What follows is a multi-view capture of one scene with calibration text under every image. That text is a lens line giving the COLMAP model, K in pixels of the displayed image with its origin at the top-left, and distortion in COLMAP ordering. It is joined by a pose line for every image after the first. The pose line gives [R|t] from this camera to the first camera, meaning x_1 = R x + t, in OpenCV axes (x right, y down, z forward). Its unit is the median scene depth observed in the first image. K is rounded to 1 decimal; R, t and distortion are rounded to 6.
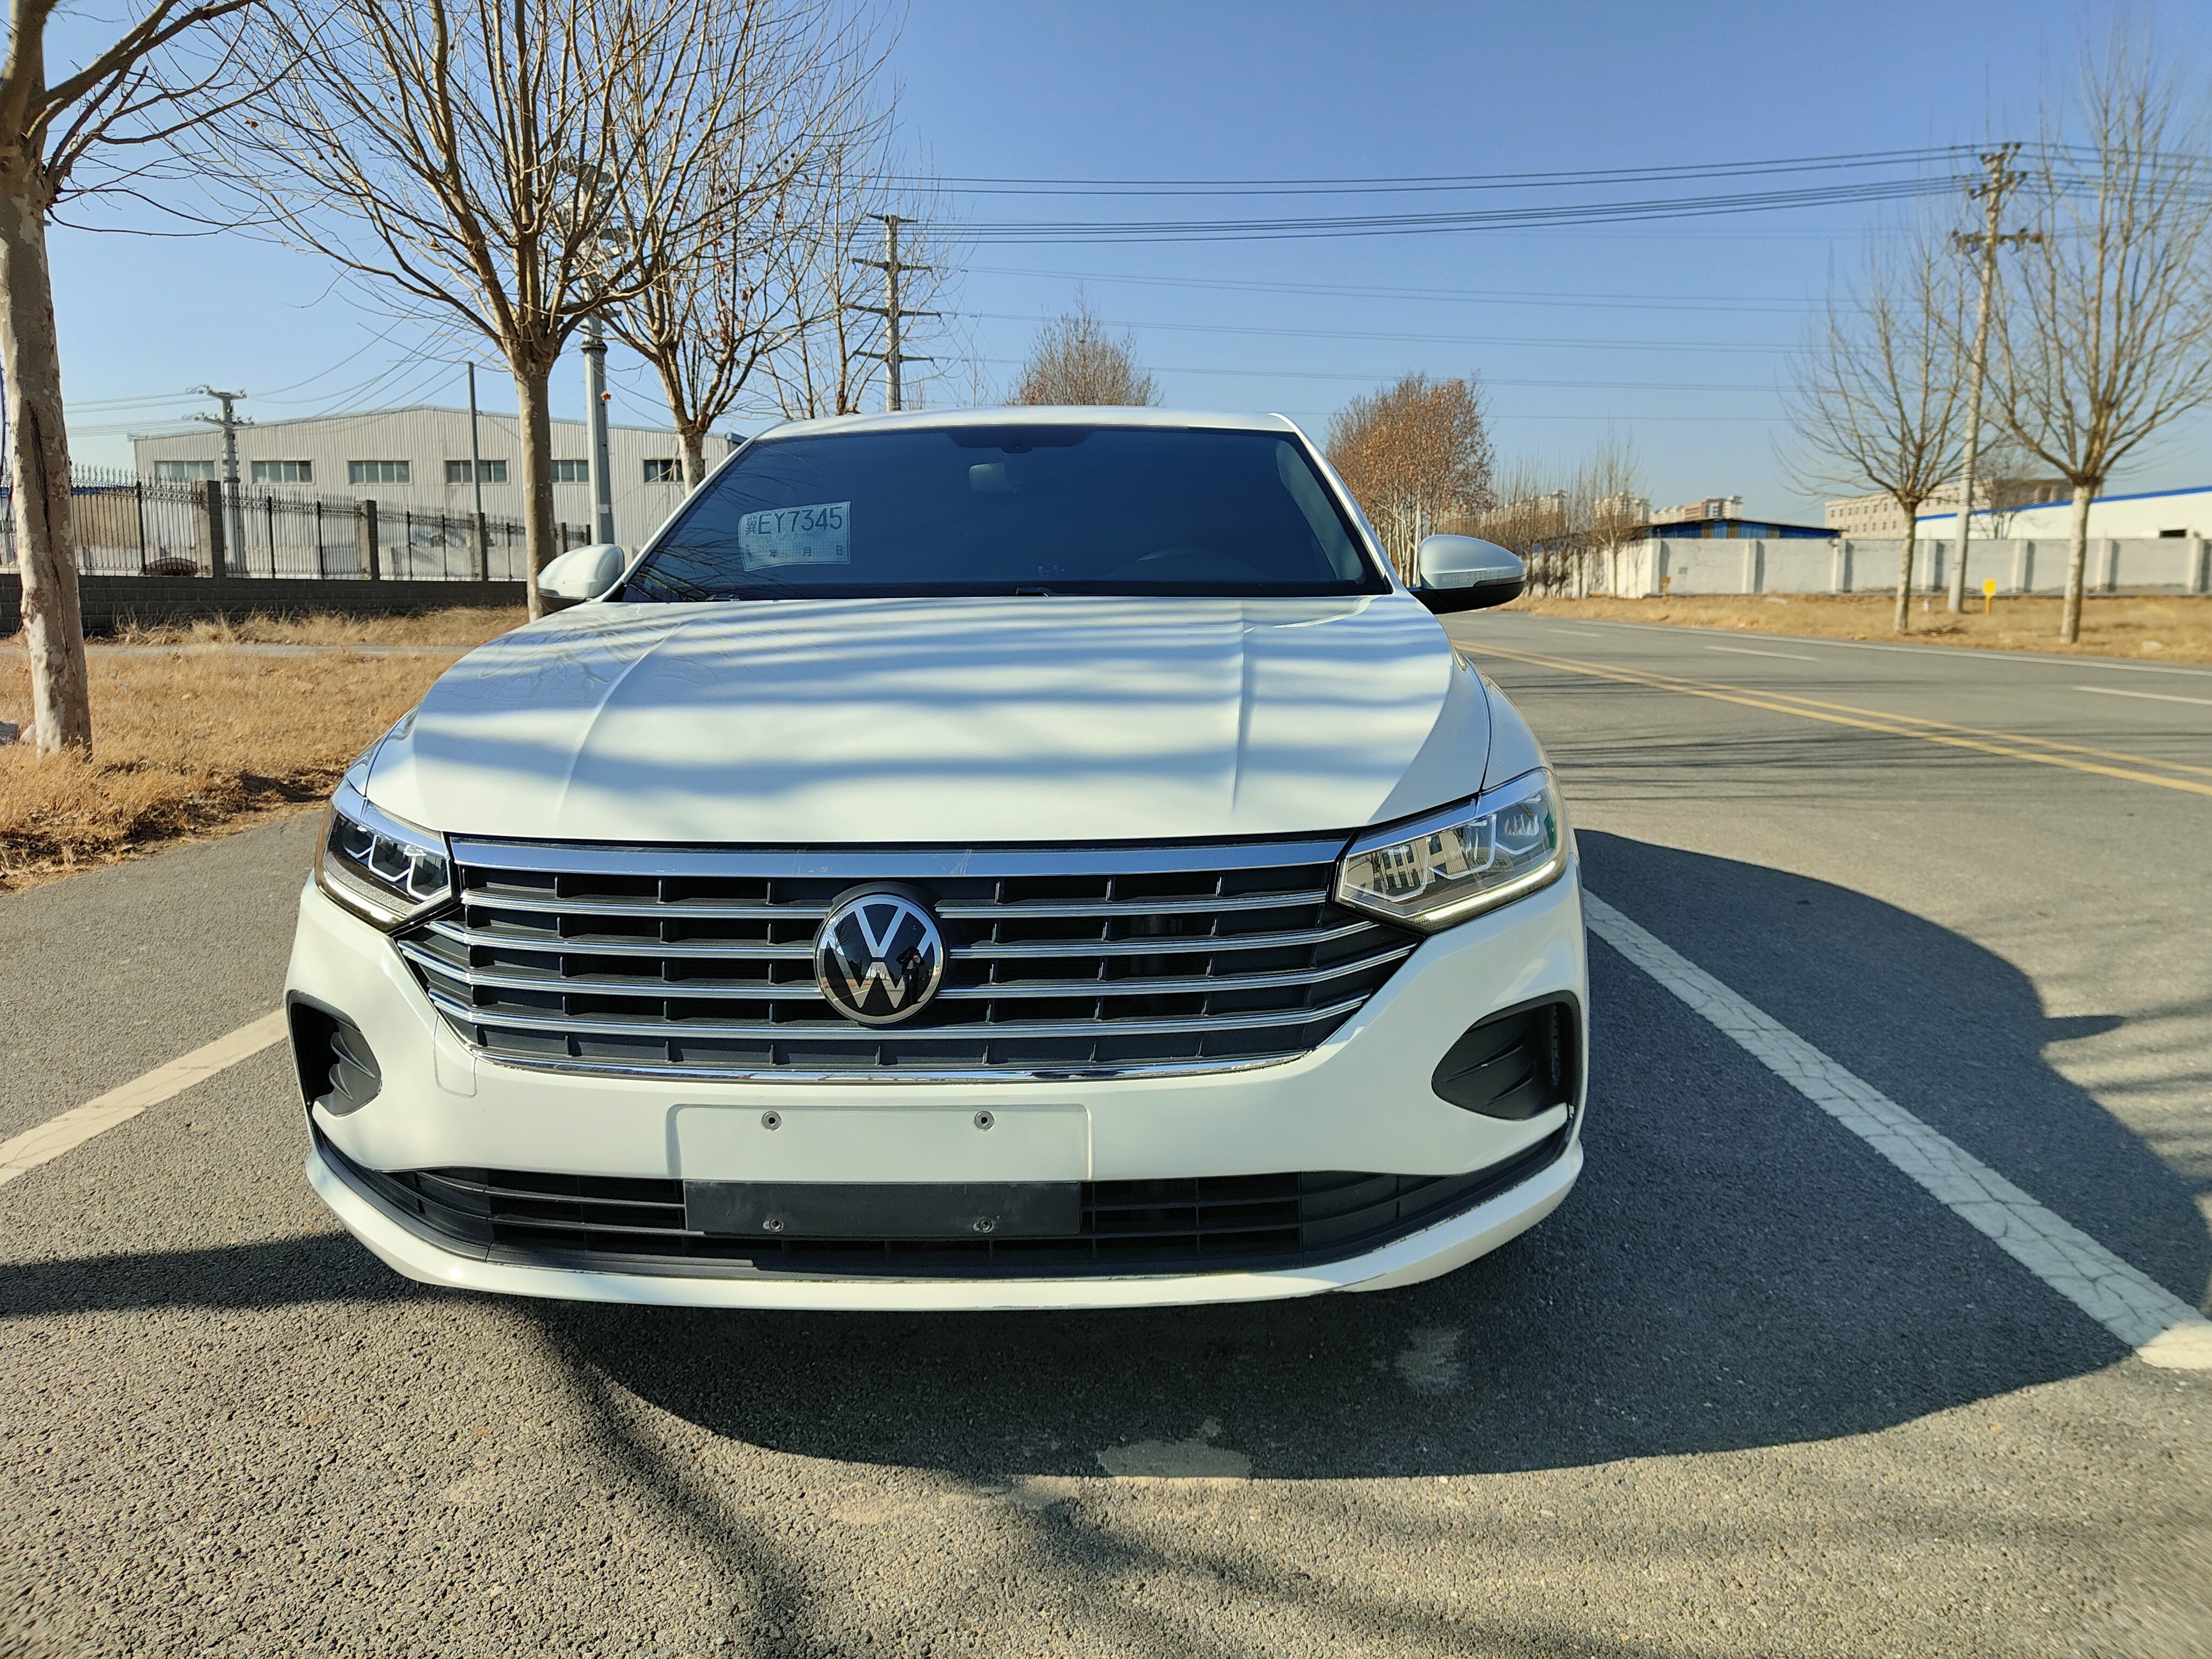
lens RADIAL K [[1558.3, 0, 1053.6], [0, 1558.3, 830.8], [0, 0, 1]] dist [0.003839, -0.003555]
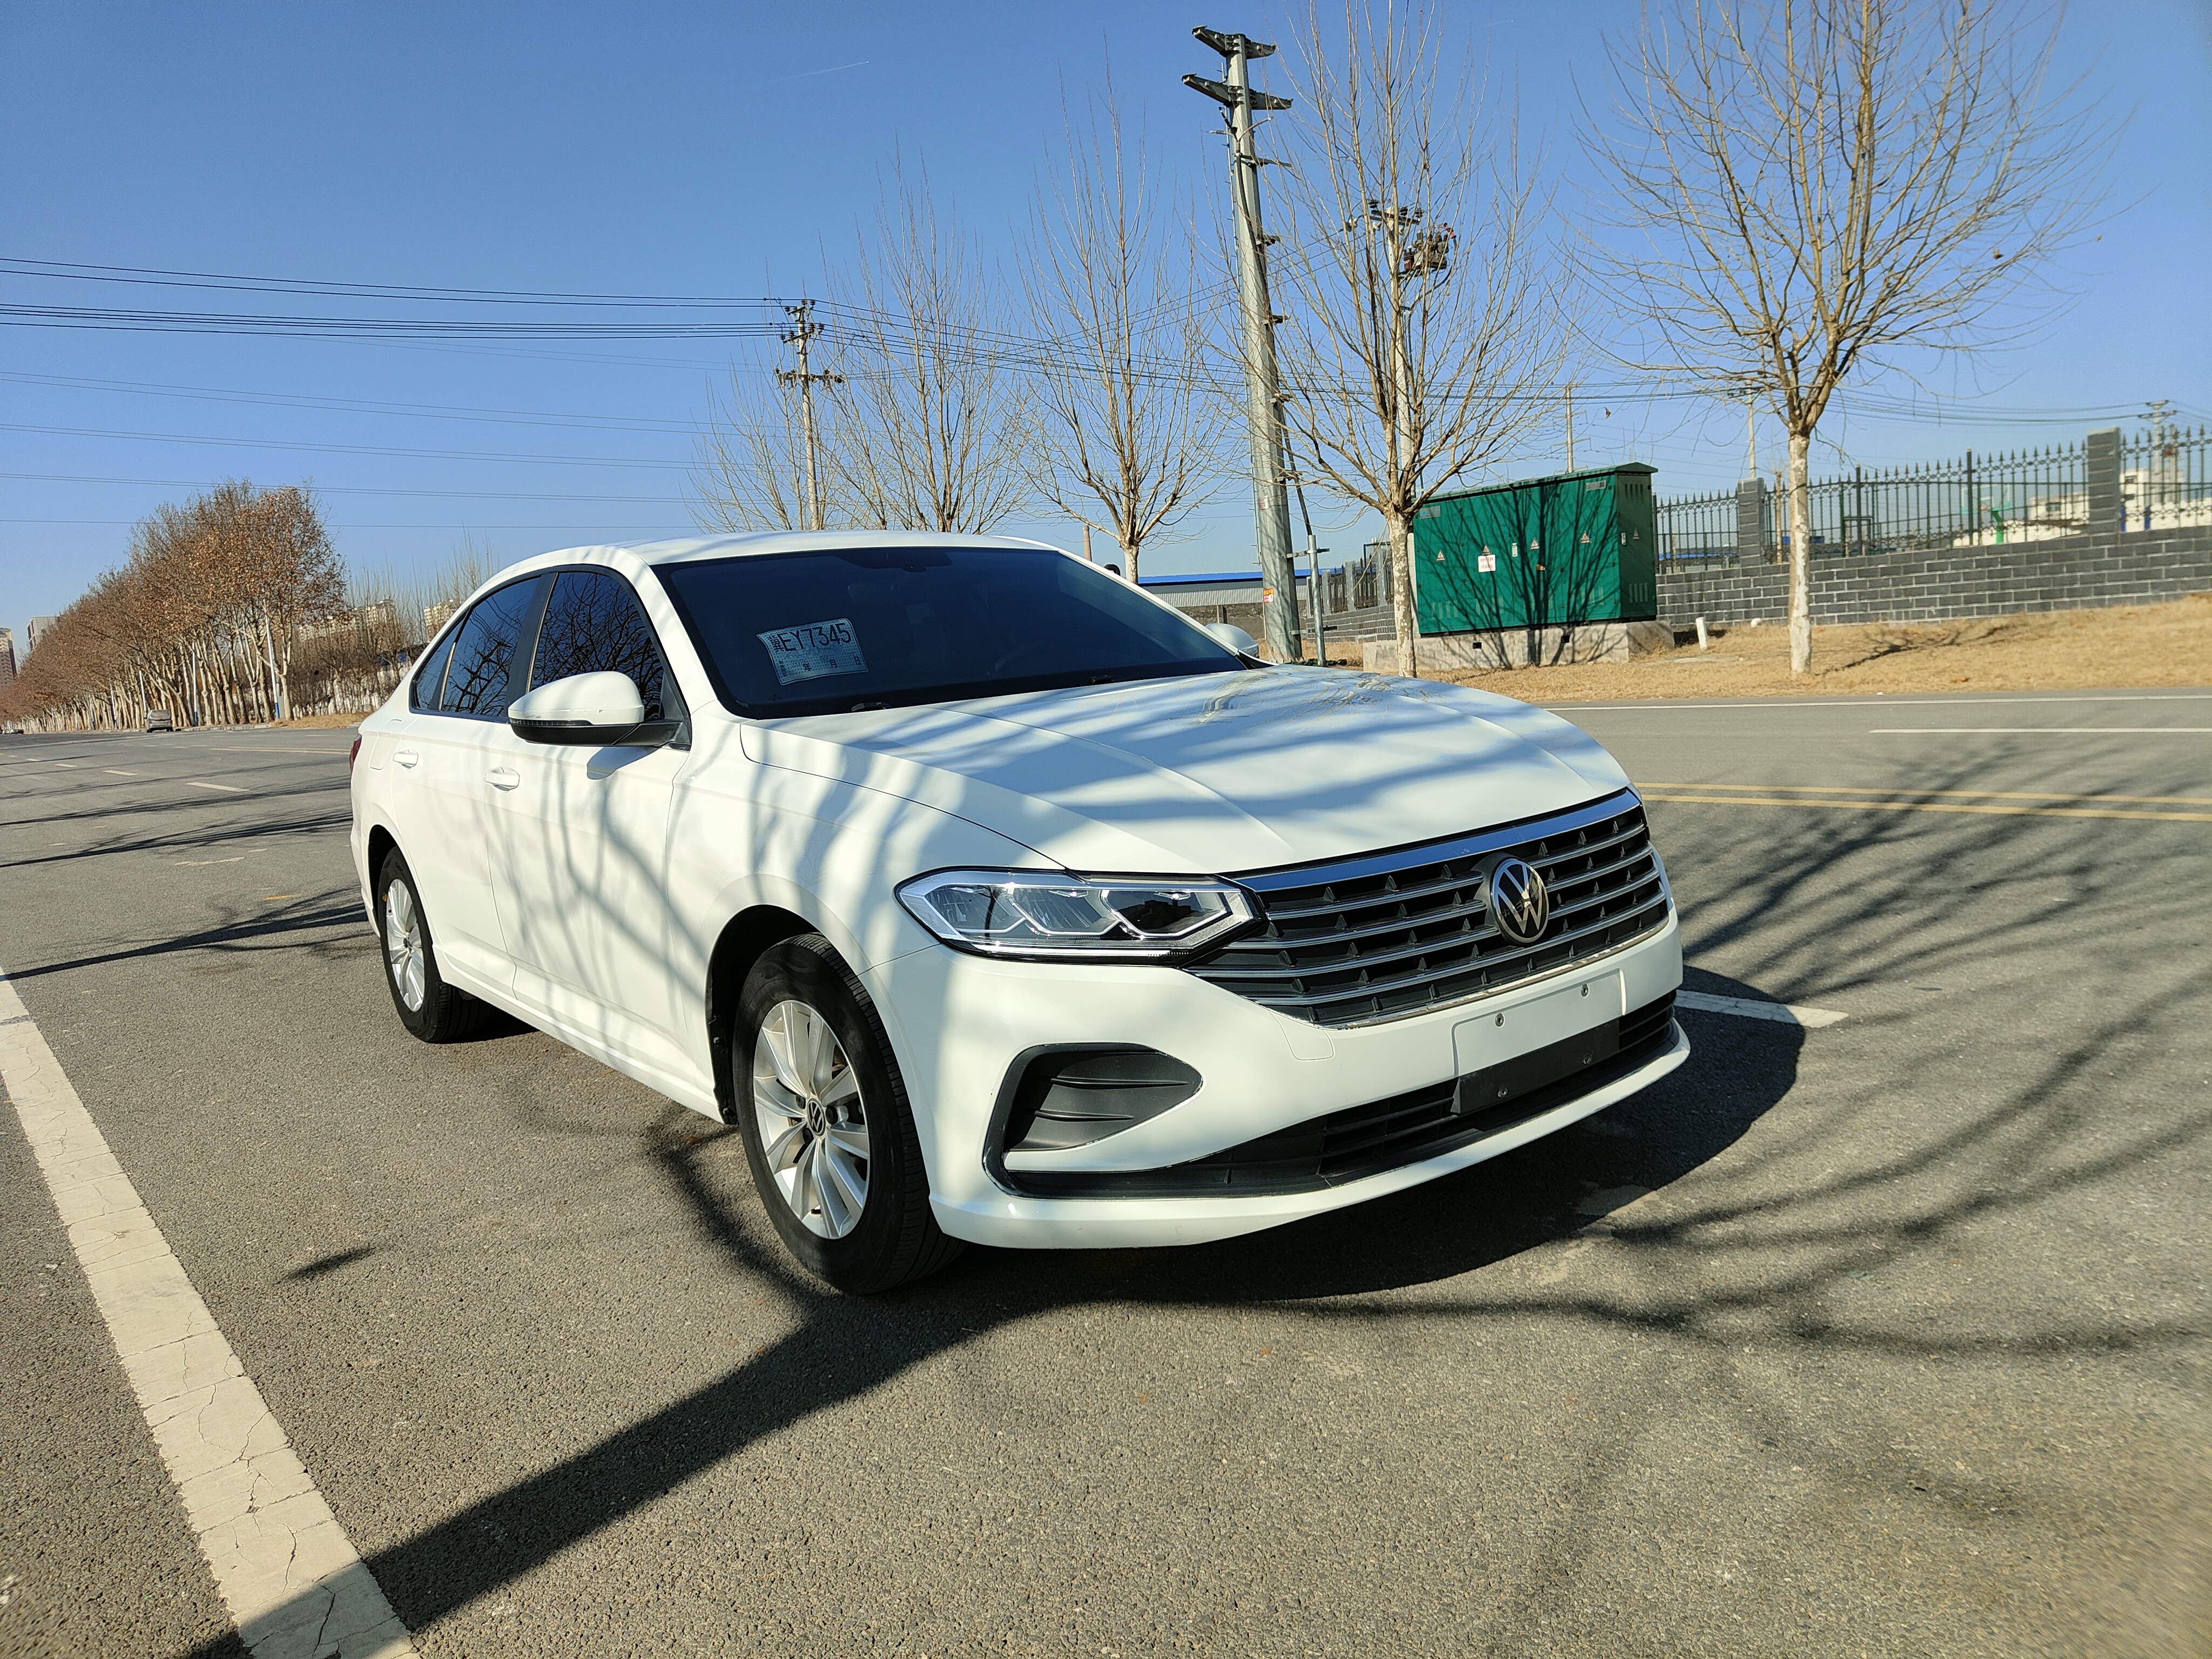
lens RADIAL K [[1558.3, 0, 1053.6], [0, 1558.3, 830.8], [0, 0, 1]] dist [0.003839, -0.003555]
pose [[0.761179, -0.129011, 0.635580, -0.912330], [0.170513, 0.985346, -0.004203, -0.036003], [-0.625724, 0.111574, 0.772024, 0.068519]]
